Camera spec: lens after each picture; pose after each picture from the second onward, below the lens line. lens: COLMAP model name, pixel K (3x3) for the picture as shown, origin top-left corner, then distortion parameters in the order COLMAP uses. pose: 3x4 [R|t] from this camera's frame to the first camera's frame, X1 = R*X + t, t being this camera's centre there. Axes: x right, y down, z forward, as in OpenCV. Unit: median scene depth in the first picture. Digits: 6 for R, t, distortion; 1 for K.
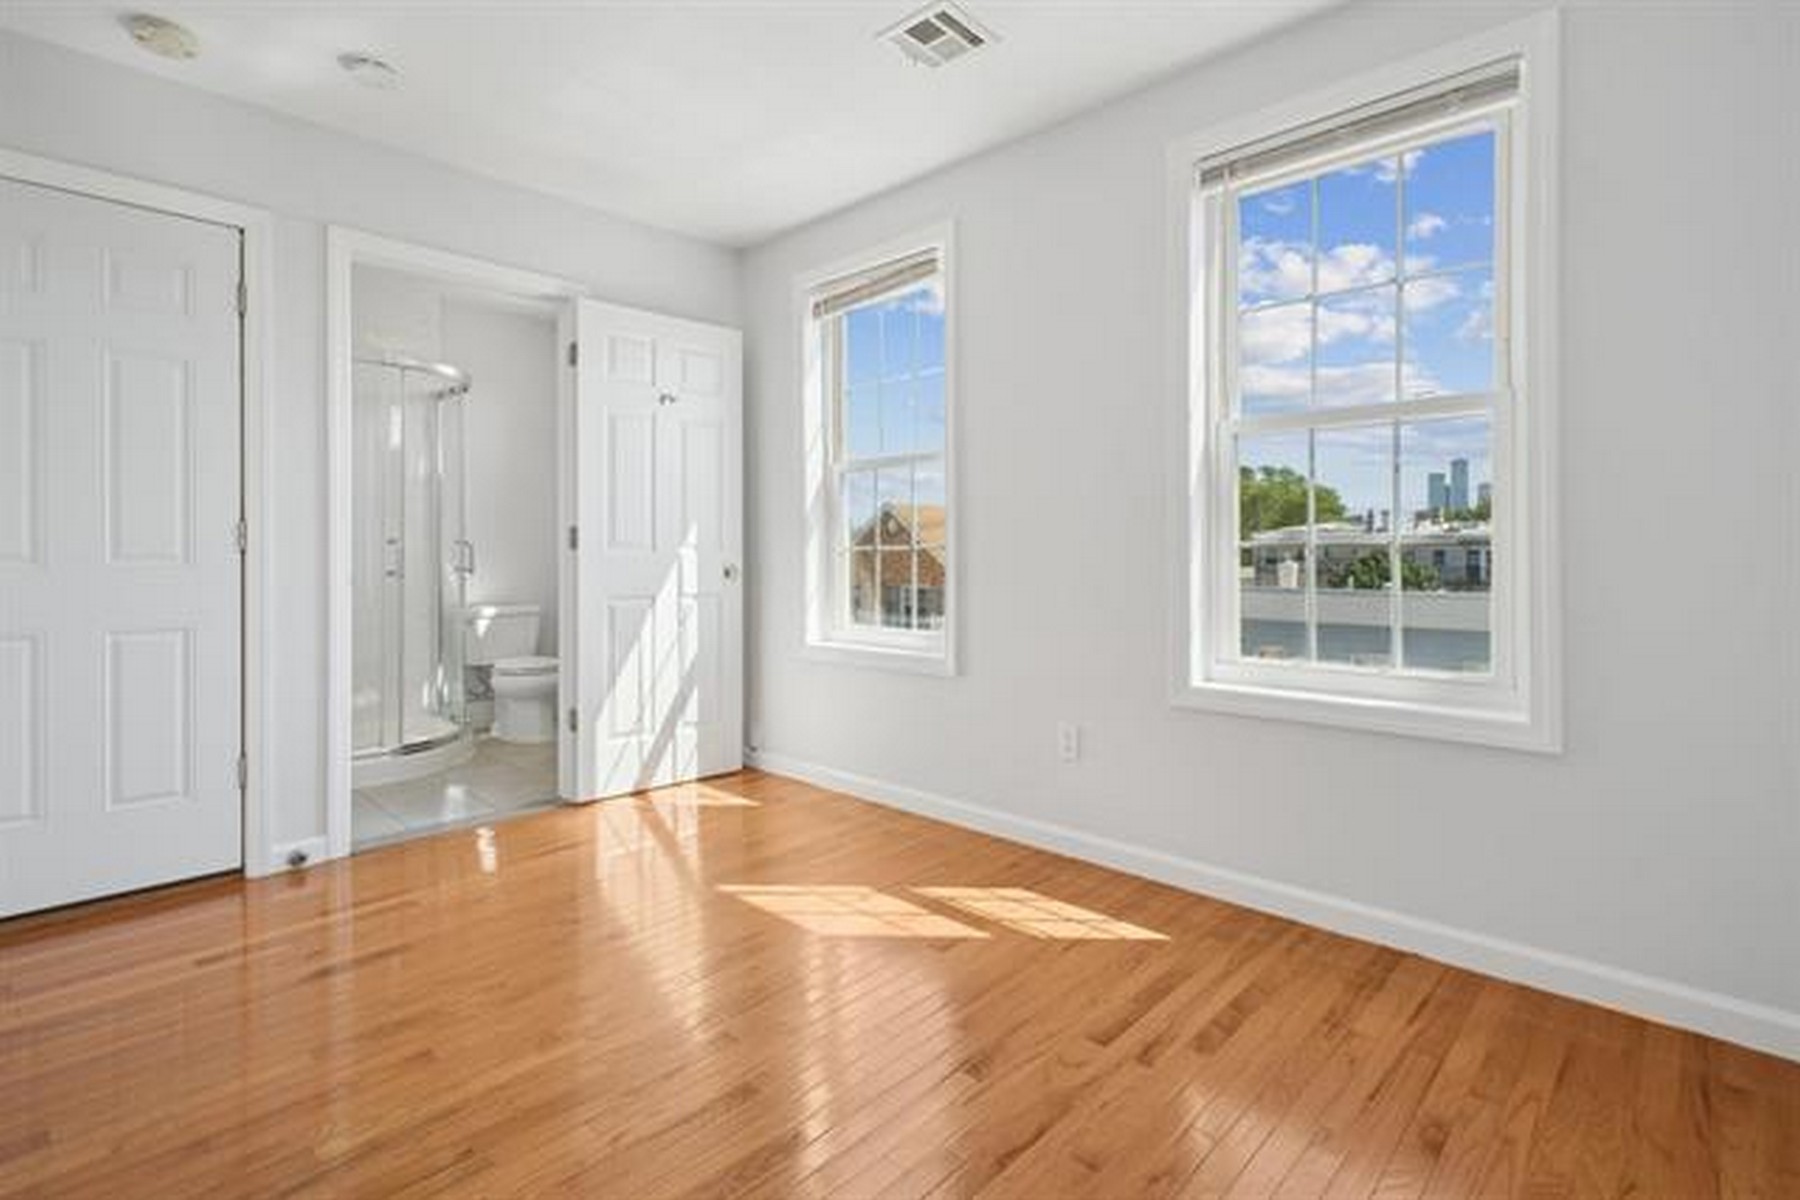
lens RADIAL K [[839.1, 0, 885.3], [0, 839.1, 560.8], [0, 0, 1]] dist [-0.003514, -0.000616]
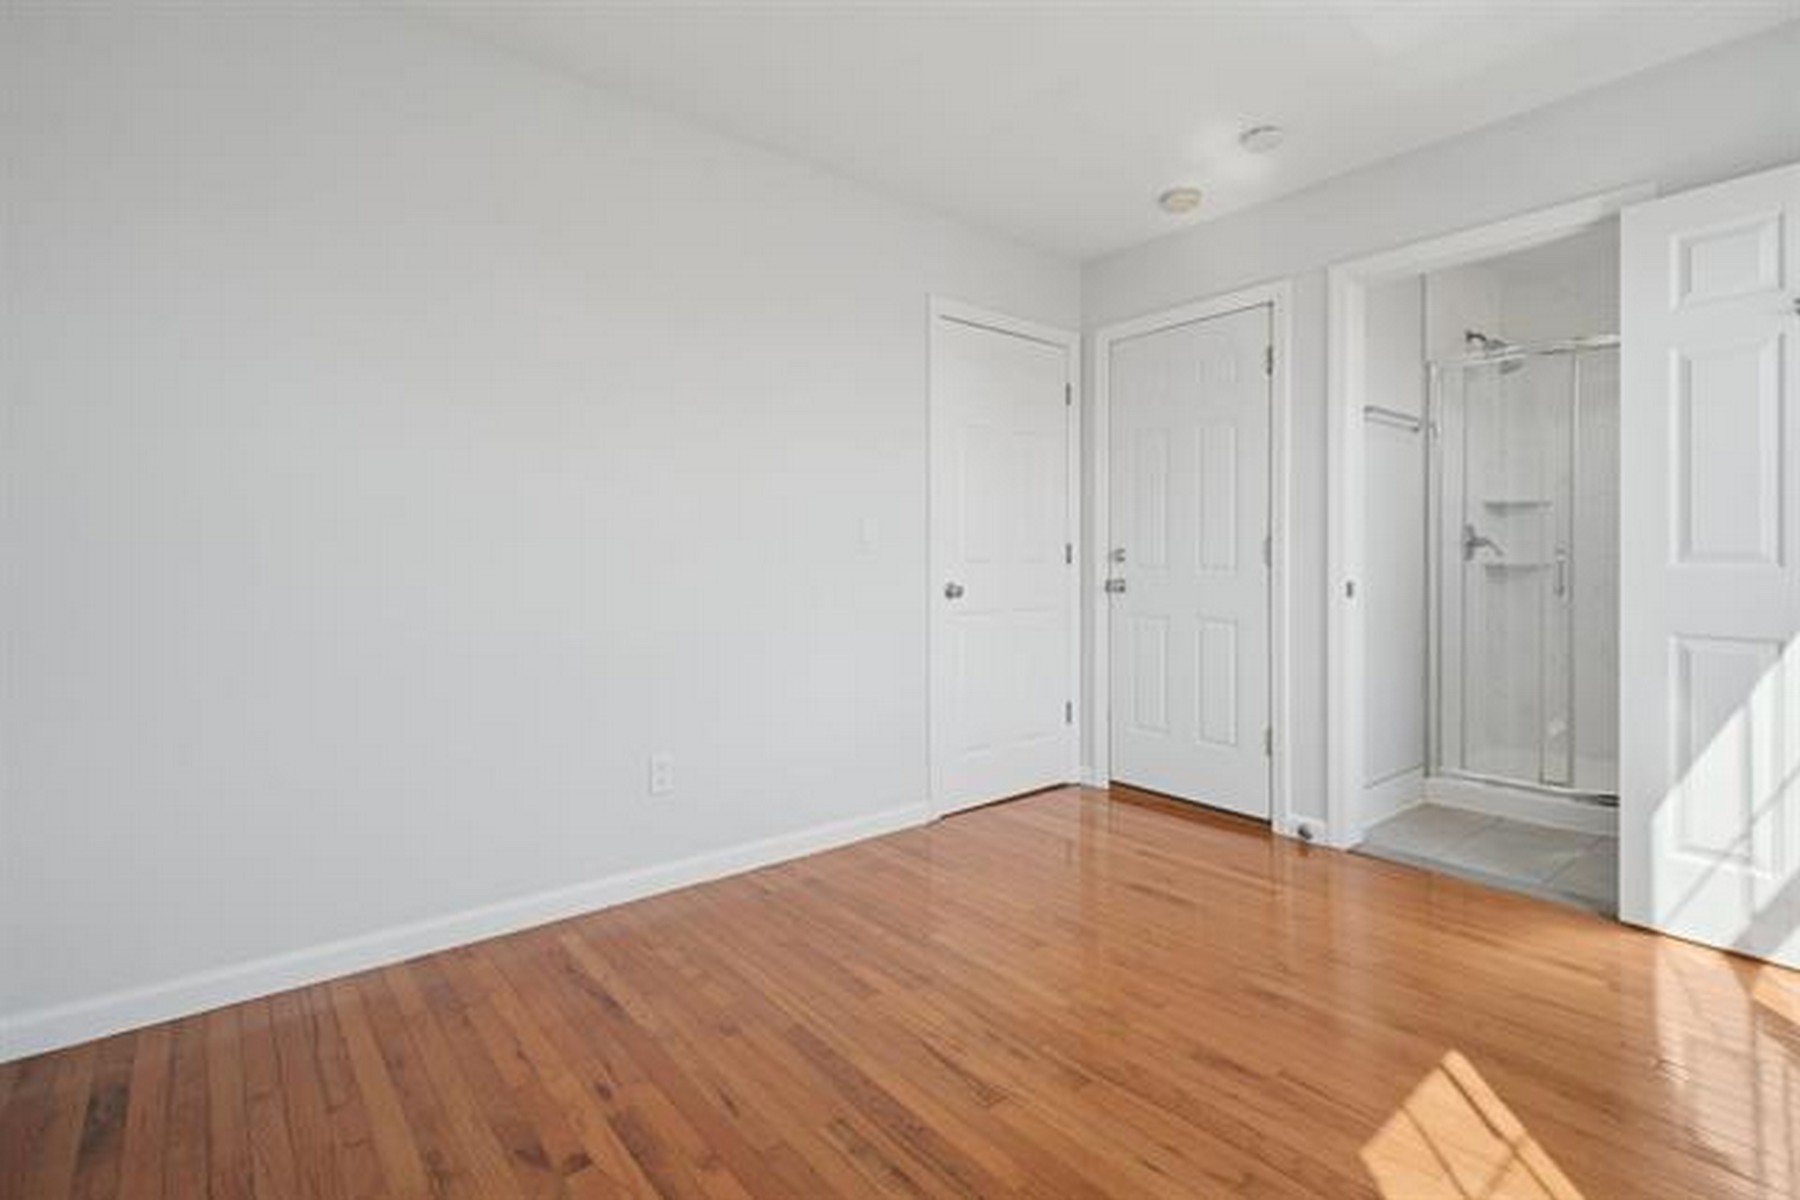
lens RADIAL K [[846.6, 0, 894.5], [0, 846.6, 535.1], [0, 0, 1]] dist [0.026253, -0.000251]
pose [[-0.107464, -0.020331, -0.994001, 0.449444], [-0.001937, 0.999793, -0.020240, -0.021430], [0.994207, -0.000250, -0.107481, 0.486075]]
